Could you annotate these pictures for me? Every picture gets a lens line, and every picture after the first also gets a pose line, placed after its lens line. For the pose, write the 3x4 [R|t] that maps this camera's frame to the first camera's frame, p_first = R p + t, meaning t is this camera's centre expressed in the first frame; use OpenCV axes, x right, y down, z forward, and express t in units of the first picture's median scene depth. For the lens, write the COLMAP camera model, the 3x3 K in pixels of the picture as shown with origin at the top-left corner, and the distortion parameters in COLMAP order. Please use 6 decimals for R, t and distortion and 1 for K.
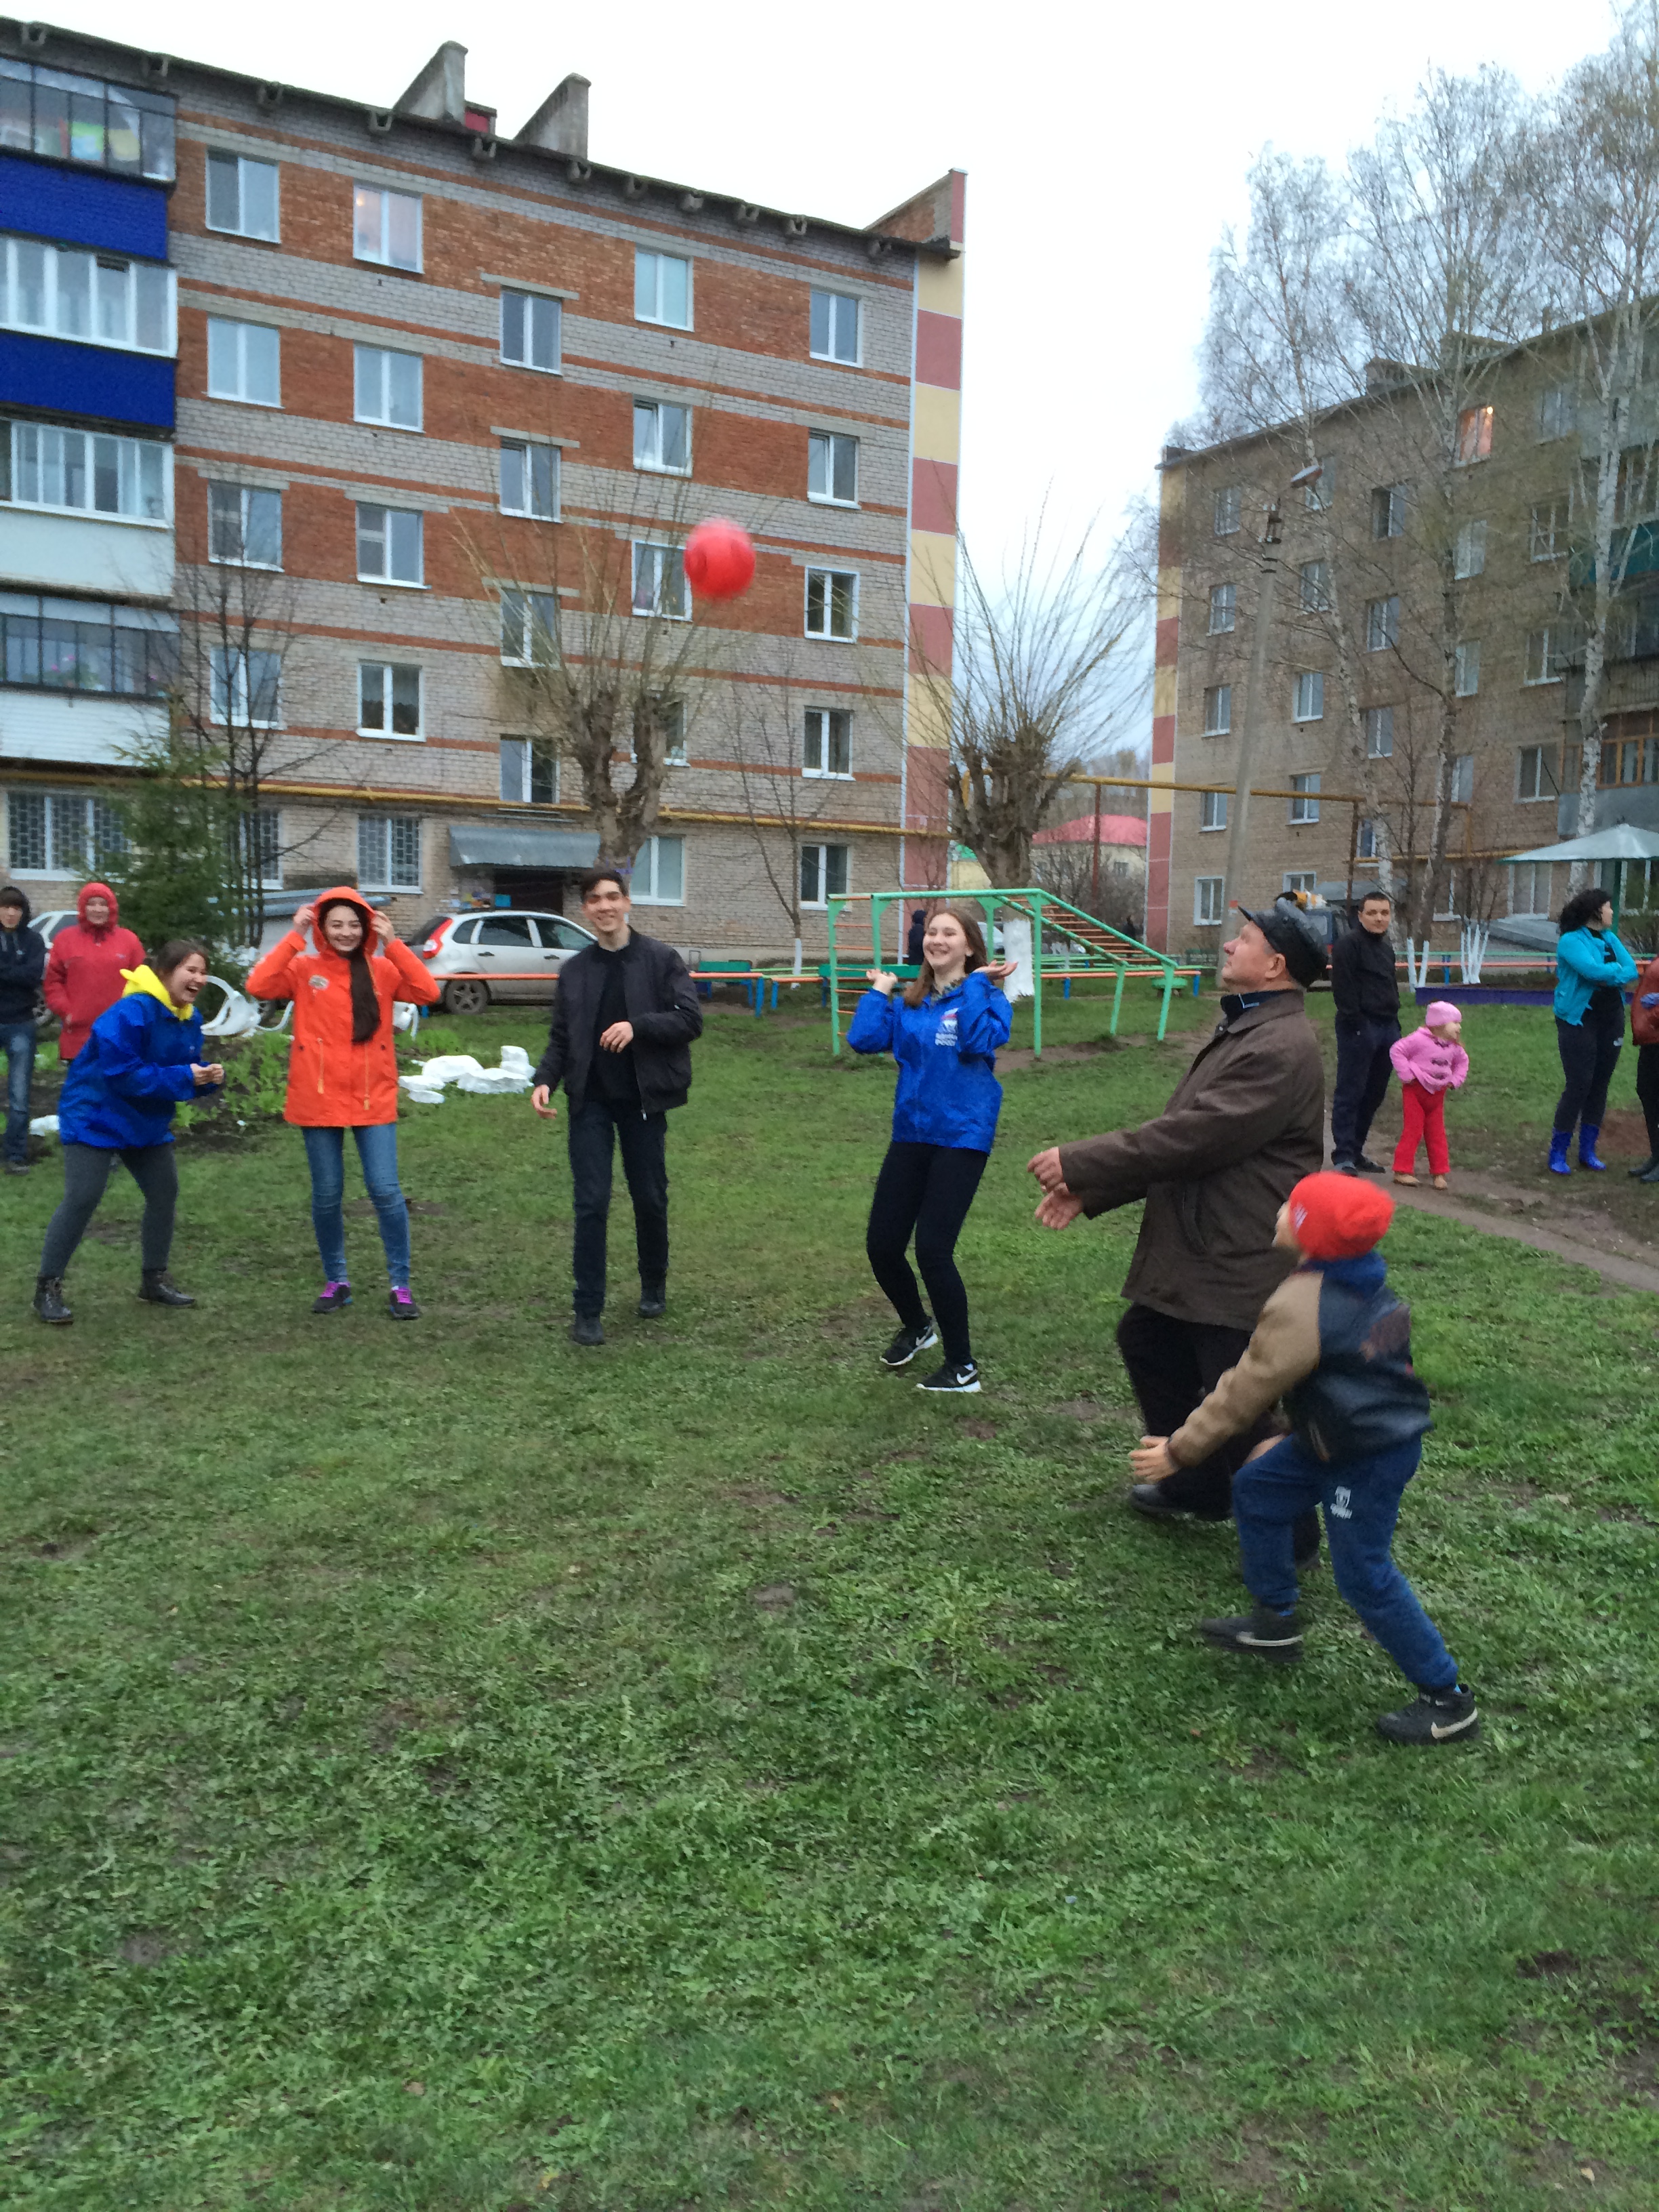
lens RADIAL K [[1864.9, 0, 822.8], [0, 1864.9, 1114.5], [0, 0, 1]] dist [0.087196, -0.121051]
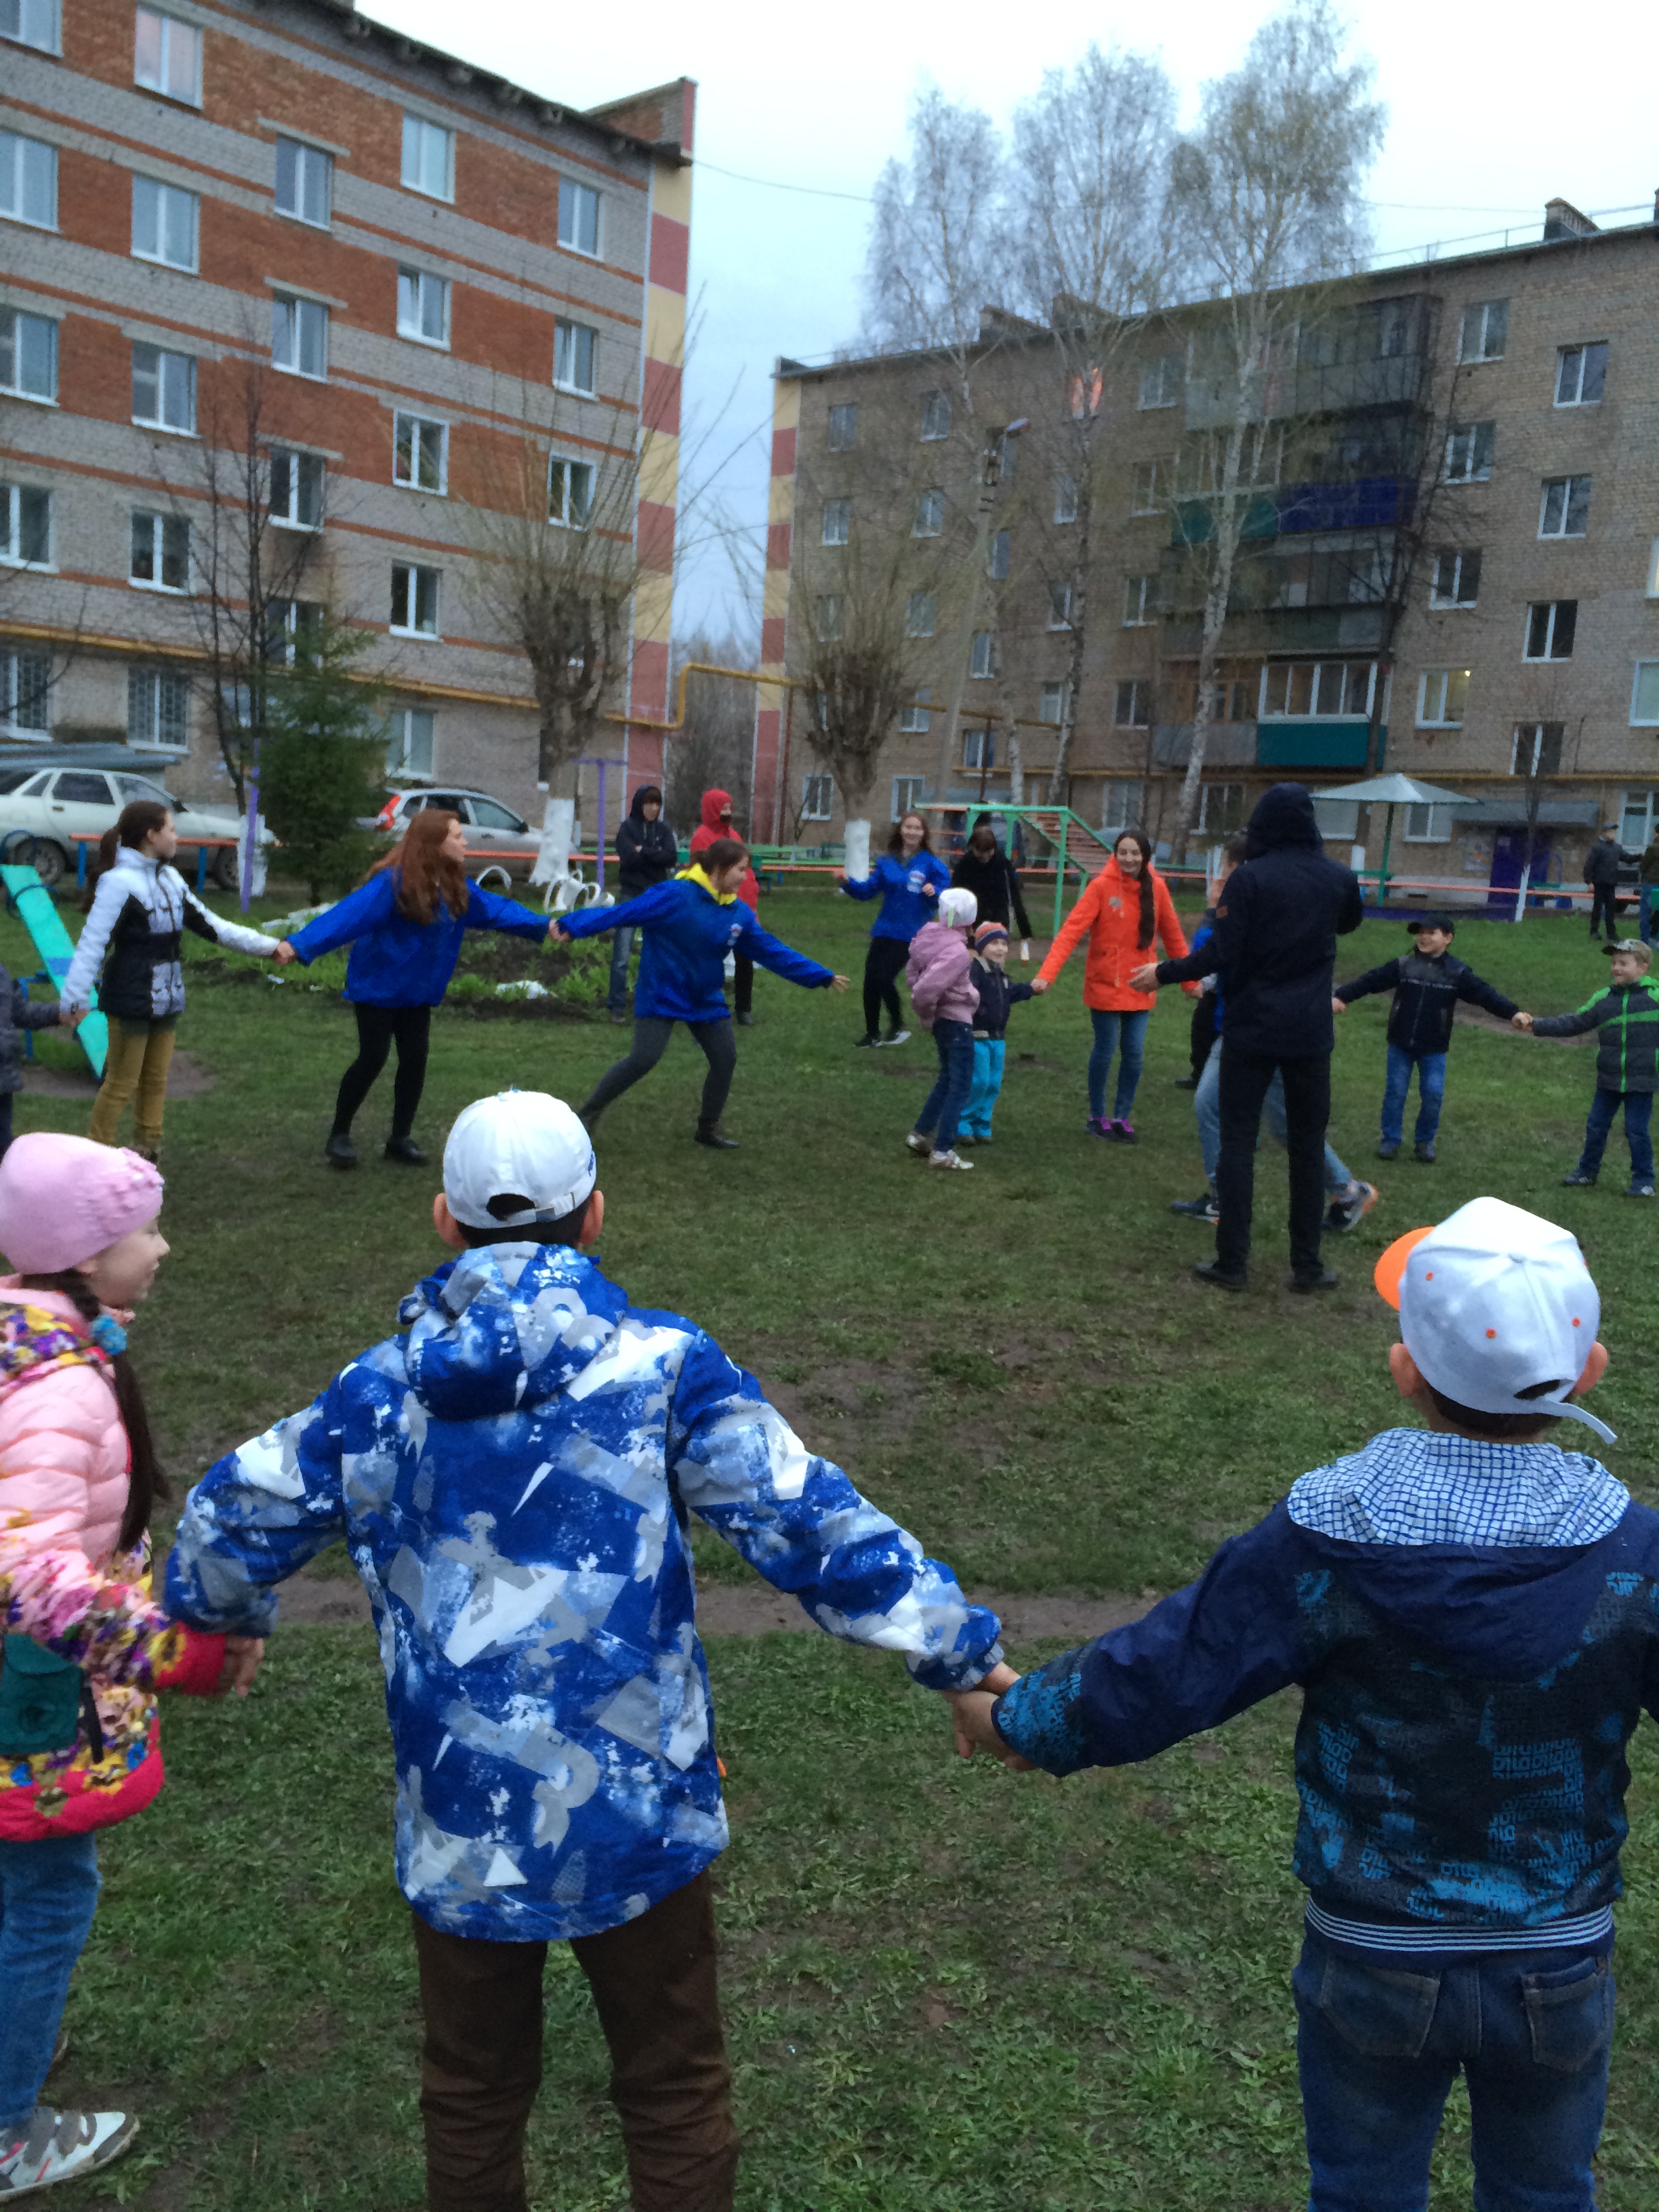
lens RADIAL K [[1904.9, 0, 819.4], [0, 1904.9, 1105.6], [0, 0, 1]] dist [0.099505, -0.129304]
pose [[0.948264, 0.002865, 0.317469, -0.218138], [-0.021206, 0.998298, 0.054332, 0.004142], [-0.316773, -0.058253, 0.946711, -0.069073]]
